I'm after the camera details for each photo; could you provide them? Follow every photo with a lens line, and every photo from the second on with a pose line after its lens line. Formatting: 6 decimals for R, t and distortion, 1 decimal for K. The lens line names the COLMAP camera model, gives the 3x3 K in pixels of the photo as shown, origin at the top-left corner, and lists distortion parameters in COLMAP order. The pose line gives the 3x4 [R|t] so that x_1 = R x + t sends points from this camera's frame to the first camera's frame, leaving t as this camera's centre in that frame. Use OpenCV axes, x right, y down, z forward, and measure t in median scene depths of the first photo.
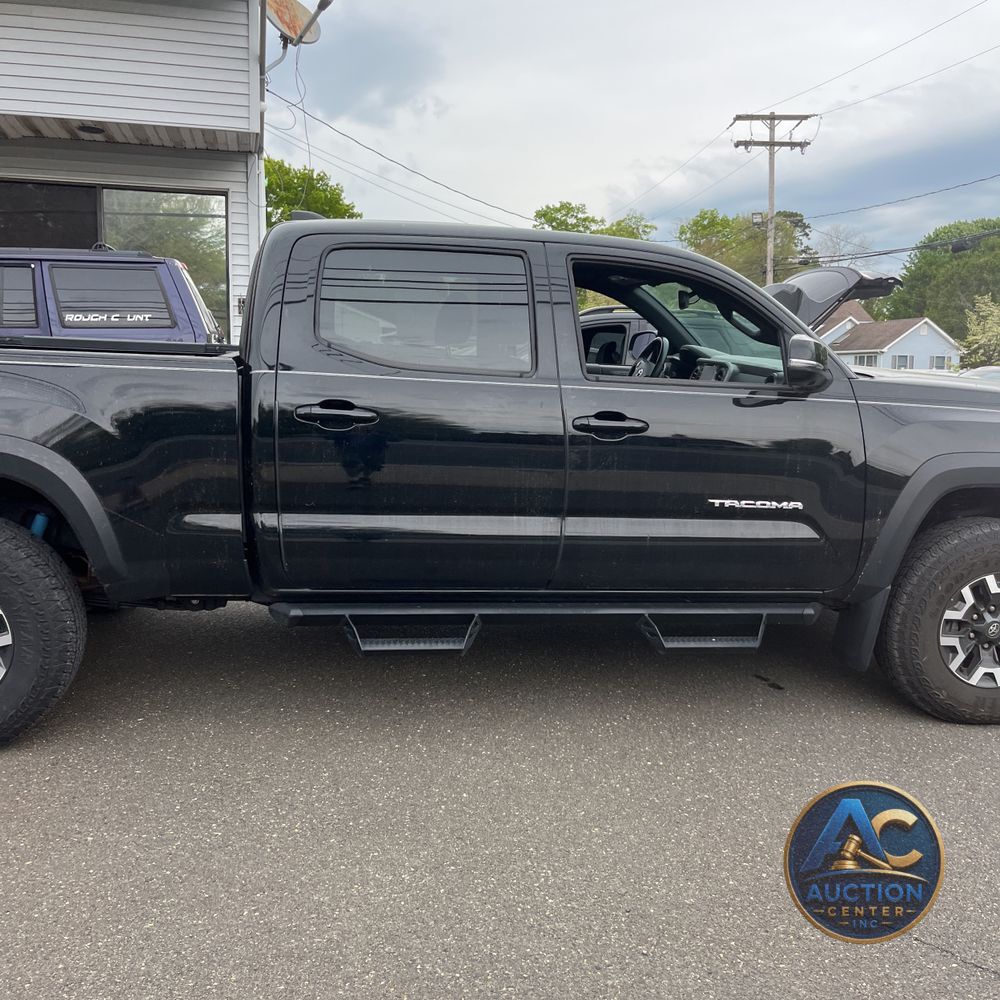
lens RADIAL K [[1039.3, 0, 513.6], [0, 1039.3, 463.2], [0, 0, 1]] dist [0.053766, -0.082747]
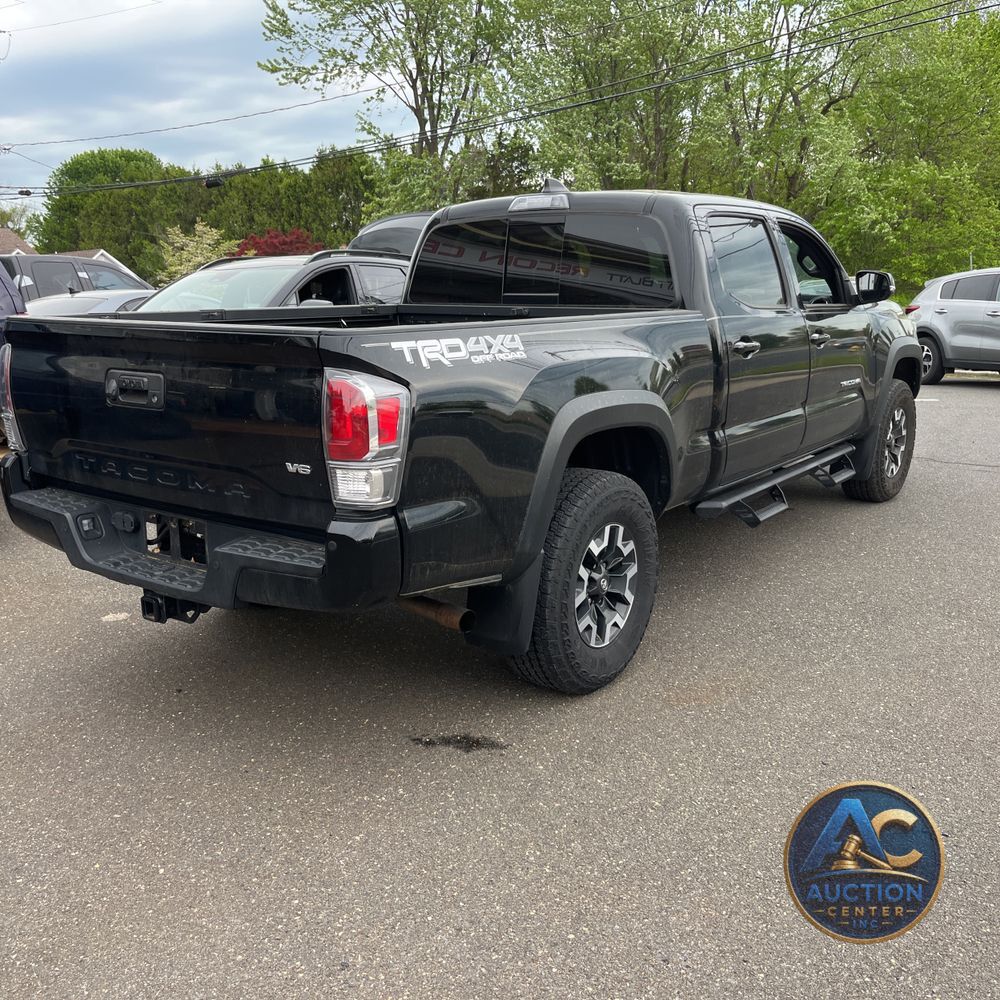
lens RADIAL K [[1009.0, 0, 500.0], [0, 1009.0, 500.0], [0, 0, 1]] dist [0.011779, -0.013254]
pose [[0.707325, -0.196743, 0.678958, -0.854592], [0.123223, 0.980099, 0.155634, -0.062210], [-0.696066, -0.026421, 0.717492, 0.201229]]
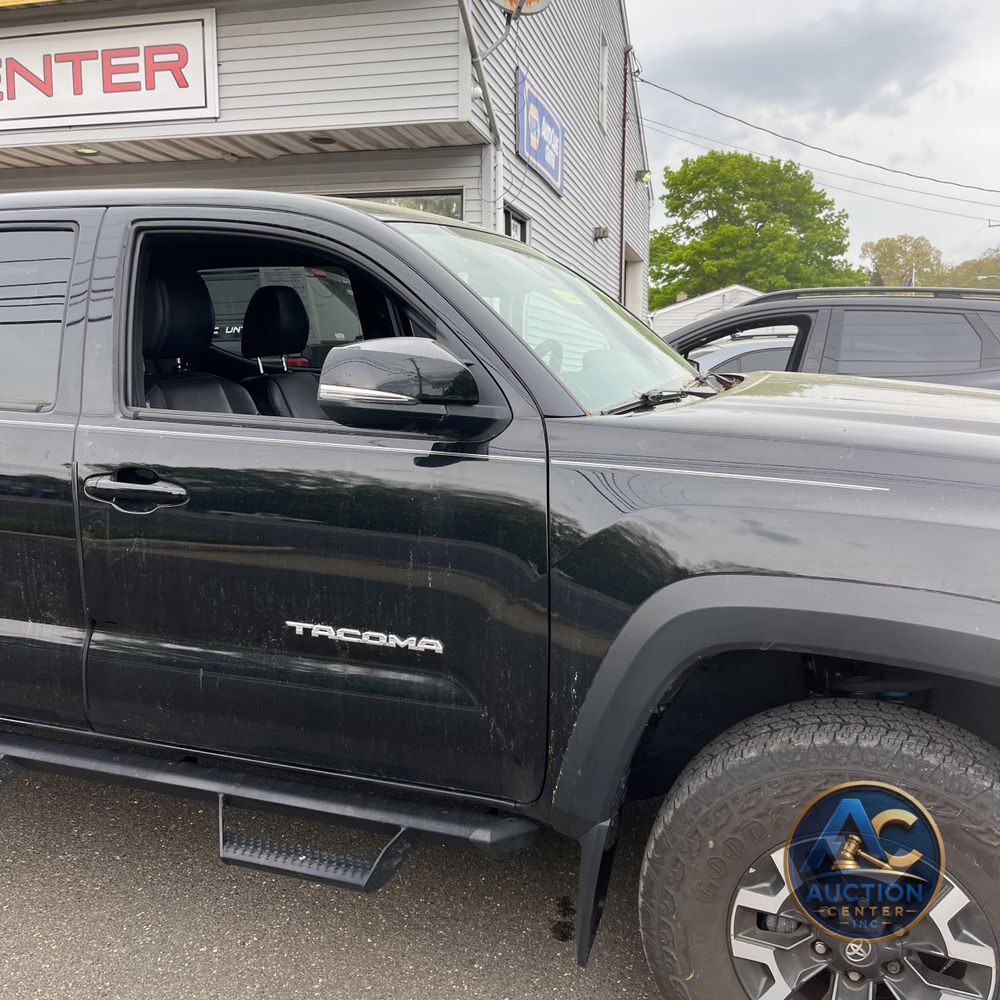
lens RADIAL K [[1034.0, 0, 490.9], [0, 1034.0, 465.2], [0, 0, 1]] dist [0.027494, -0.034919]
pose [[0.878410, 0.028853, -0.477037, 0.407309], [-0.027085, 0.999577, 0.010585, -0.044641], [0.477140, 0.003622, 0.878820, 0.394304]]
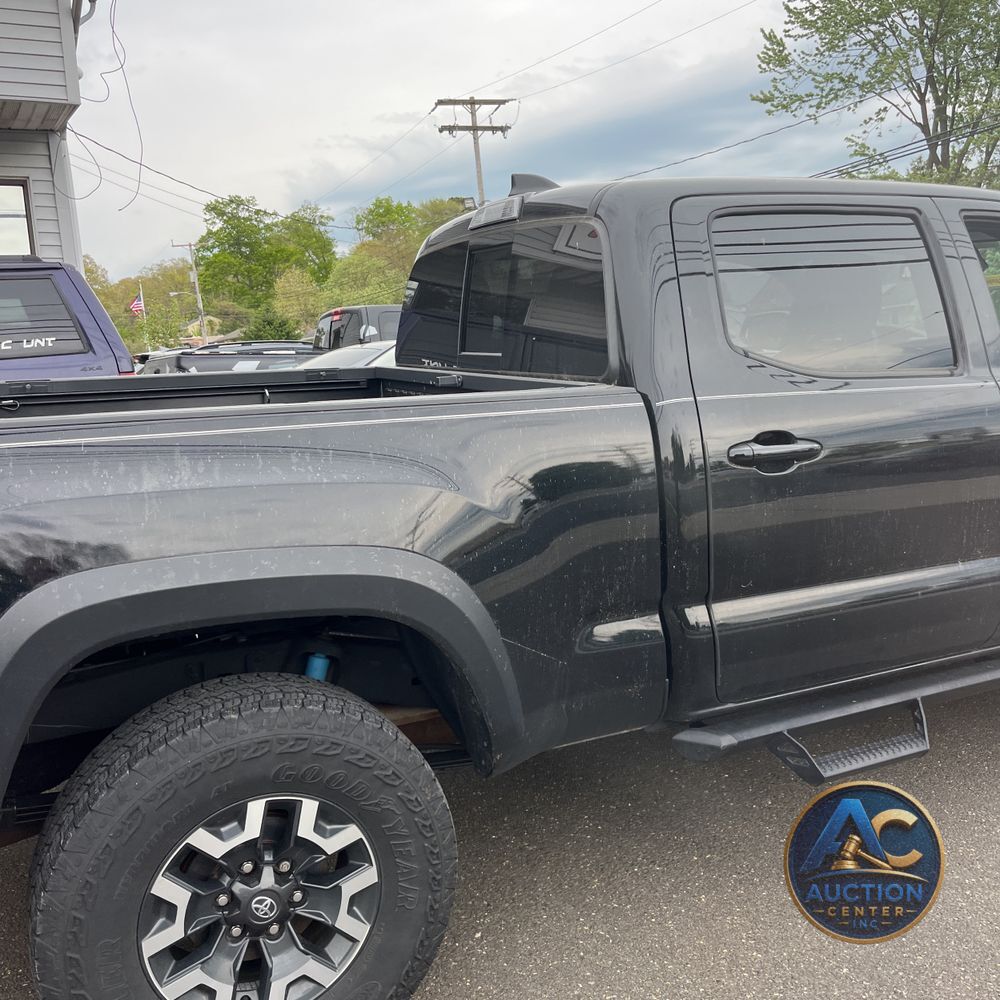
lens RADIAL K [[1039.3, 0, 513.6], [0, 1039.3, 463.2], [0, 0, 1]] dist [0.053766, -0.082747]
pose [[0.952274, -0.107396, 0.285729, -0.356322], [0.104760, 0.994195, 0.024543, -0.049632], [-0.286706, 0.006561, 0.957996, 0.253088]]
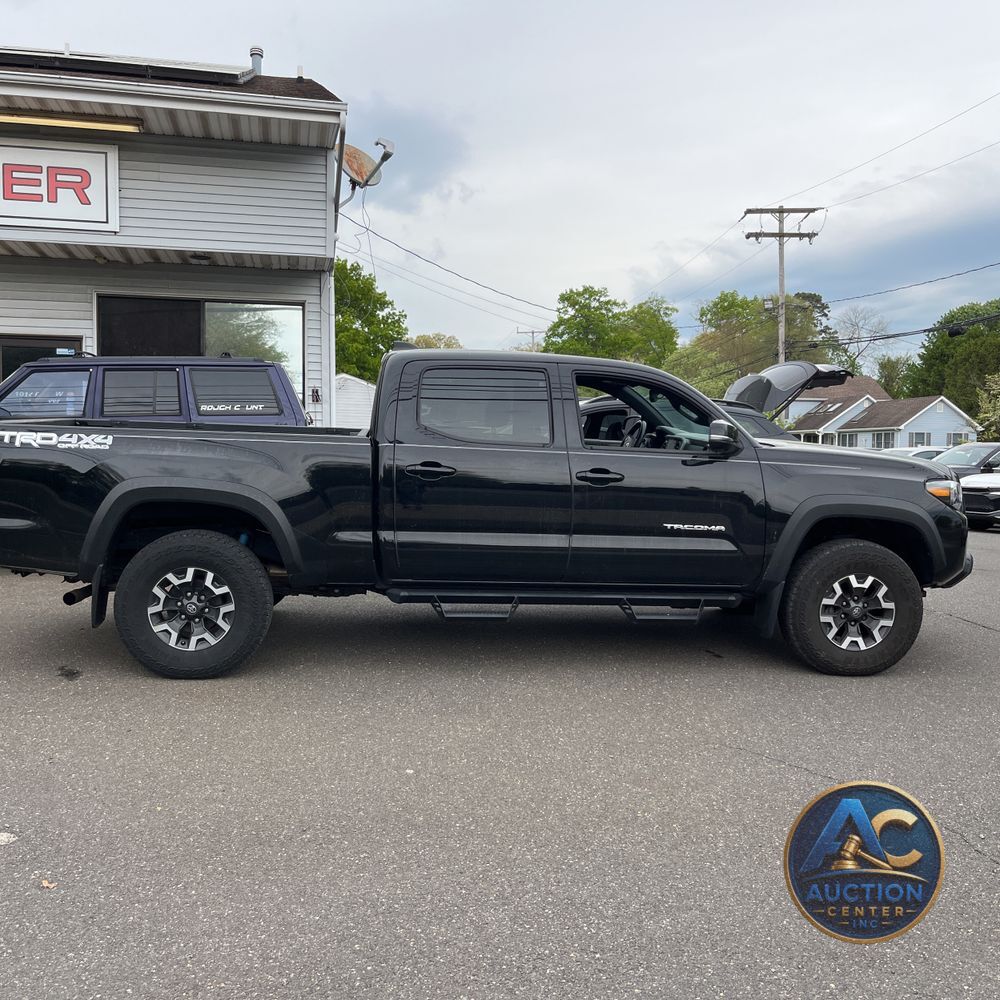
lens RADIAL K [[1039.3, 0, 513.6], [0, 1039.3, 463.2], [0, 0, 1]] dist [0.053766, -0.082747]
pose [[0.999697, -0.005177, -0.024081, -0.000243], [0.003340, 0.997122, -0.075735, 0.043840], [0.024404, 0.075632, 0.996837, -0.412257]]
